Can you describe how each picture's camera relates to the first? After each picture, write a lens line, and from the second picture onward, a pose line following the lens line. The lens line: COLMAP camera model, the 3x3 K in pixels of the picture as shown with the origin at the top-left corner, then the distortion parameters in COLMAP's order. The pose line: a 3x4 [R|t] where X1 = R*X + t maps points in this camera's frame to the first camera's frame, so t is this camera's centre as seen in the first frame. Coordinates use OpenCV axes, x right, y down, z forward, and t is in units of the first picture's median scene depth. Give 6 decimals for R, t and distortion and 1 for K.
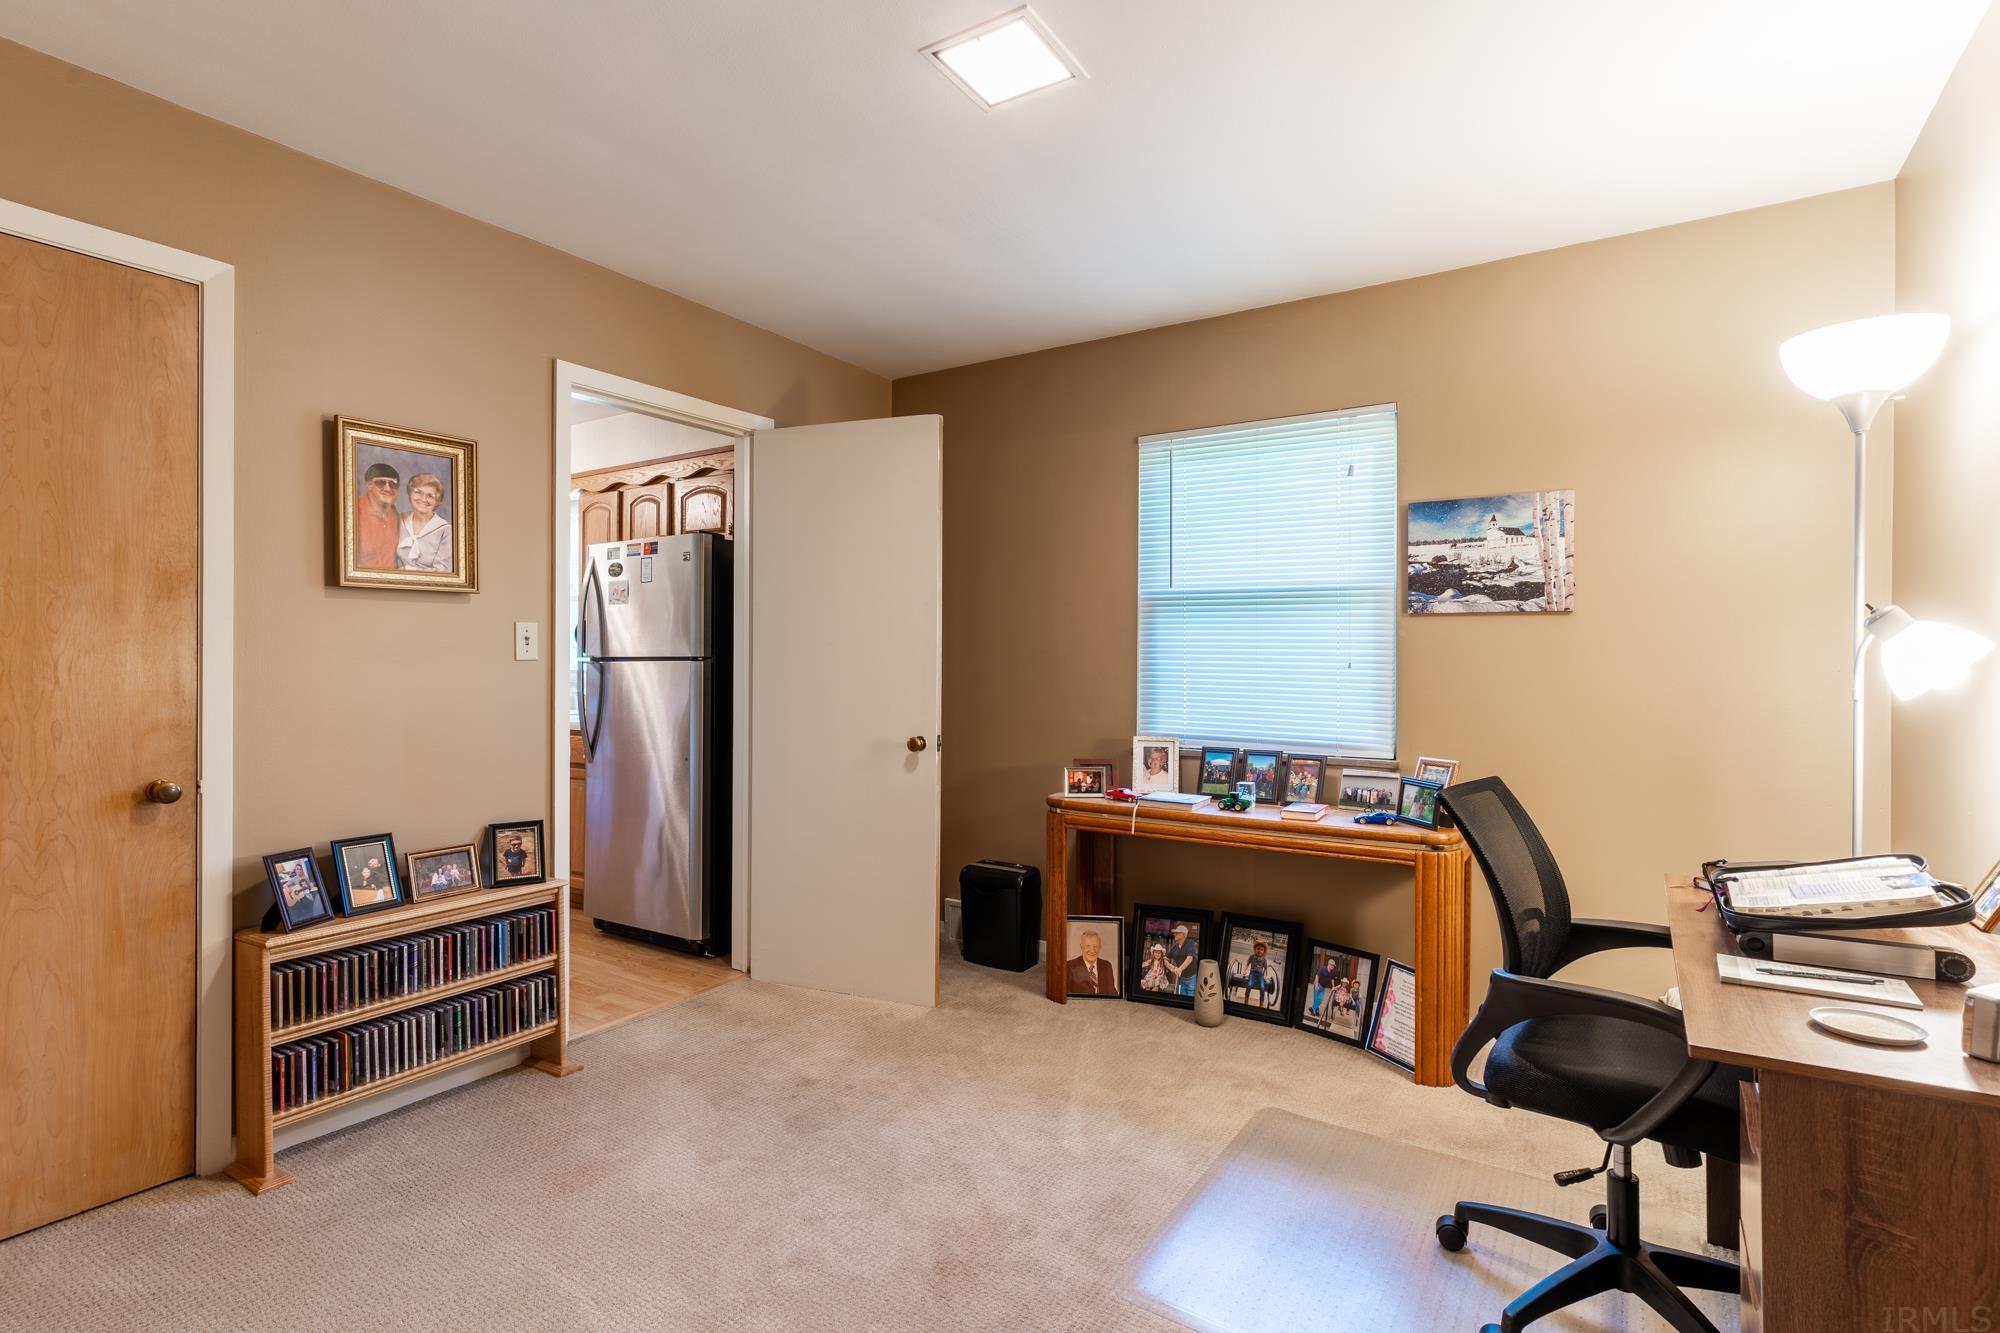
lens RADIAL K [[954.8, 0, 1027.9], [0, 954.8, 680.2], [0, 0, 1]] dist [0.000005, -0.000291]
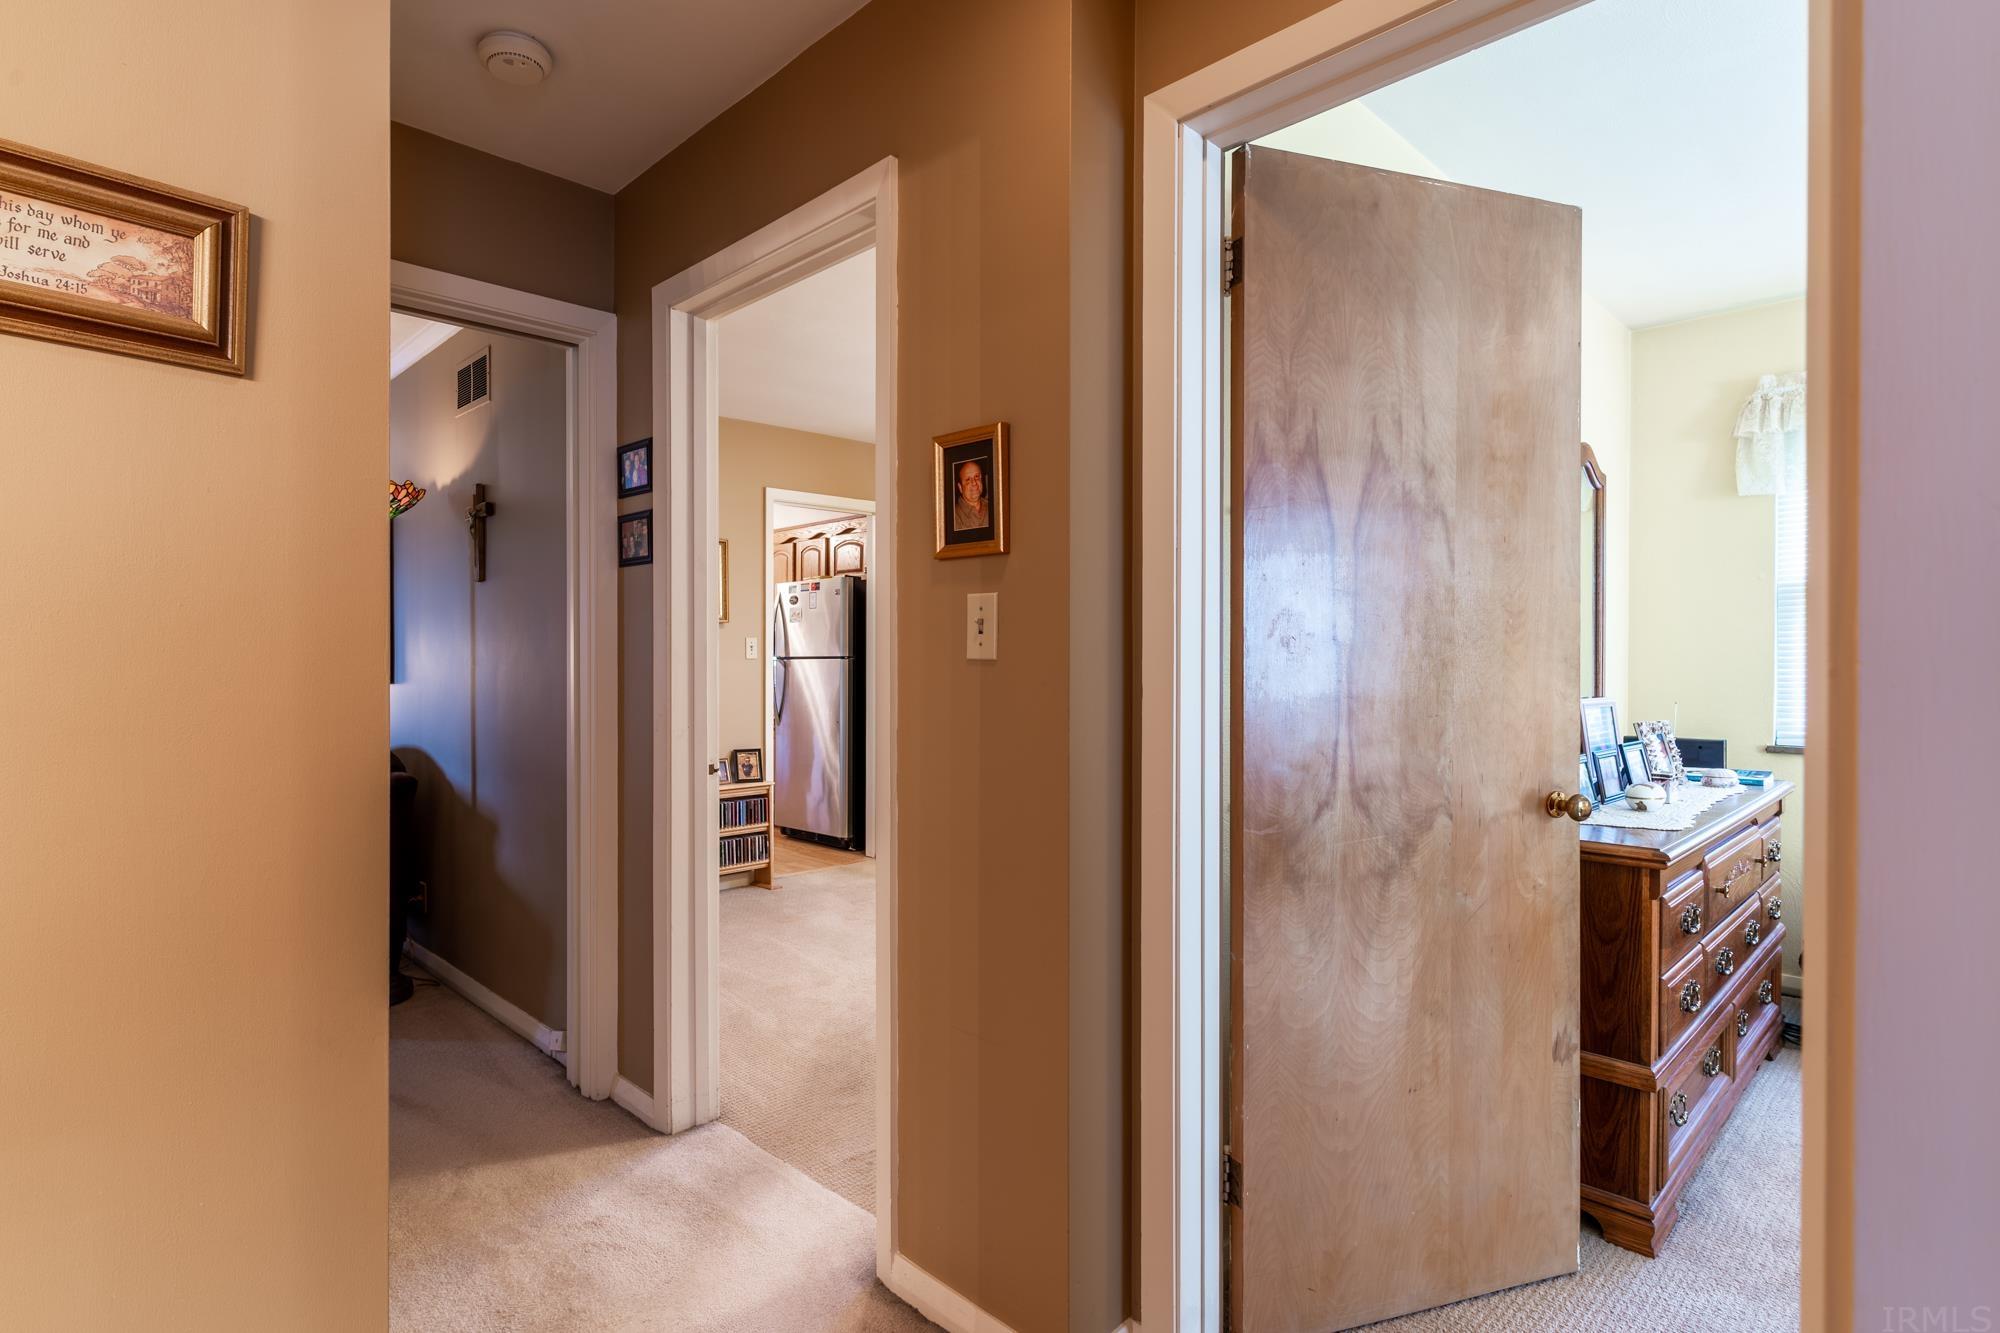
lens RADIAL K [[960.5, 0, 994.5], [0, 960.5, 661.5], [0, 0, 1]] dist [0.000601, 0.000781]
pose [[0.983146, -0.008751, -0.182610, 0.175860], [0.005844, 0.999848, -0.016447, 0.011472], [0.182726, 0.015103, 0.983048, -0.482210]]
